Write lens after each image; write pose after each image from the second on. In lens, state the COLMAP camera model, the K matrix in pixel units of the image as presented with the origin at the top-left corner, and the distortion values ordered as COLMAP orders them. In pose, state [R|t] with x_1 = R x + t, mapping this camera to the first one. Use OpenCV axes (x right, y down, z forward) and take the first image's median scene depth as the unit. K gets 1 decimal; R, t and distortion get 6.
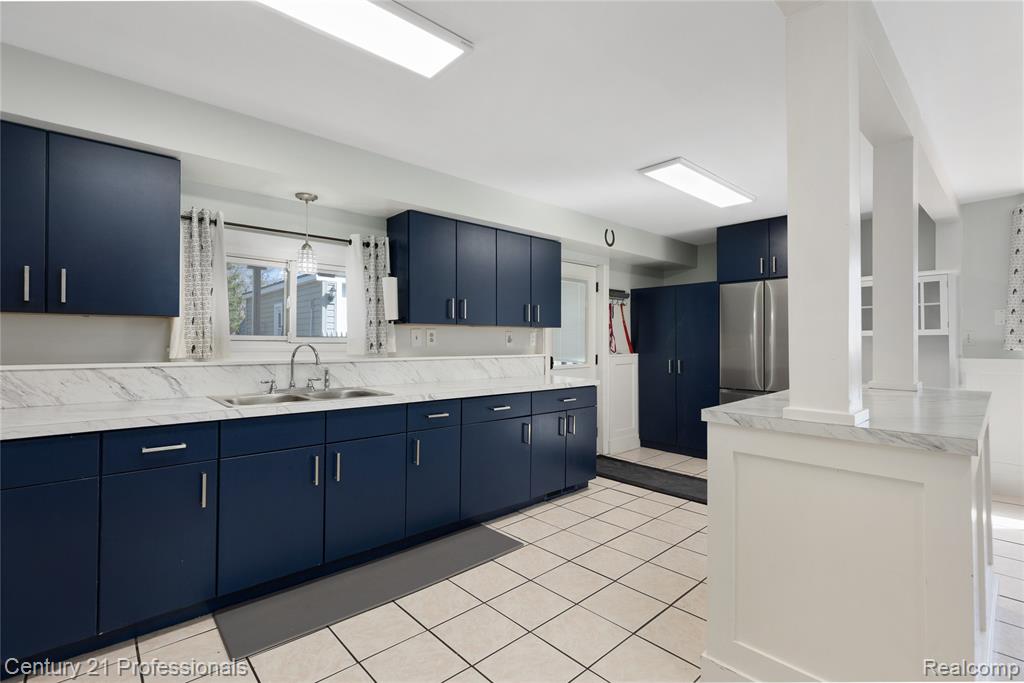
lens RADIAL K [[460.0, 0, 513.2], [0, 460.0, 337.9], [0, 0, 1]] dist [0.001621, -0.000311]
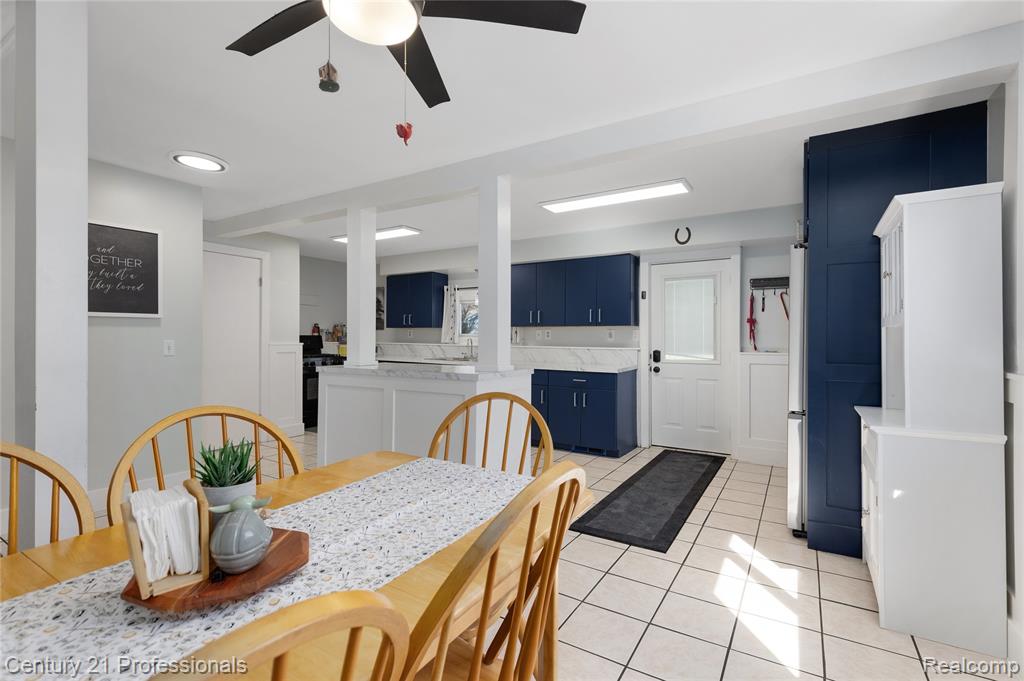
lens RADIAL K [[460.0, 0, 513.2], [0, 460.0, 336.9], [0, 0, 1]] dist [0.001621, -0.000311]
pose [[0.257699, 0.001267, -0.966224, 1.111564], [0.001785, 0.999997, 0.001787, 0.004449], [0.966224, -0.002185, 0.257696, 0.375903]]
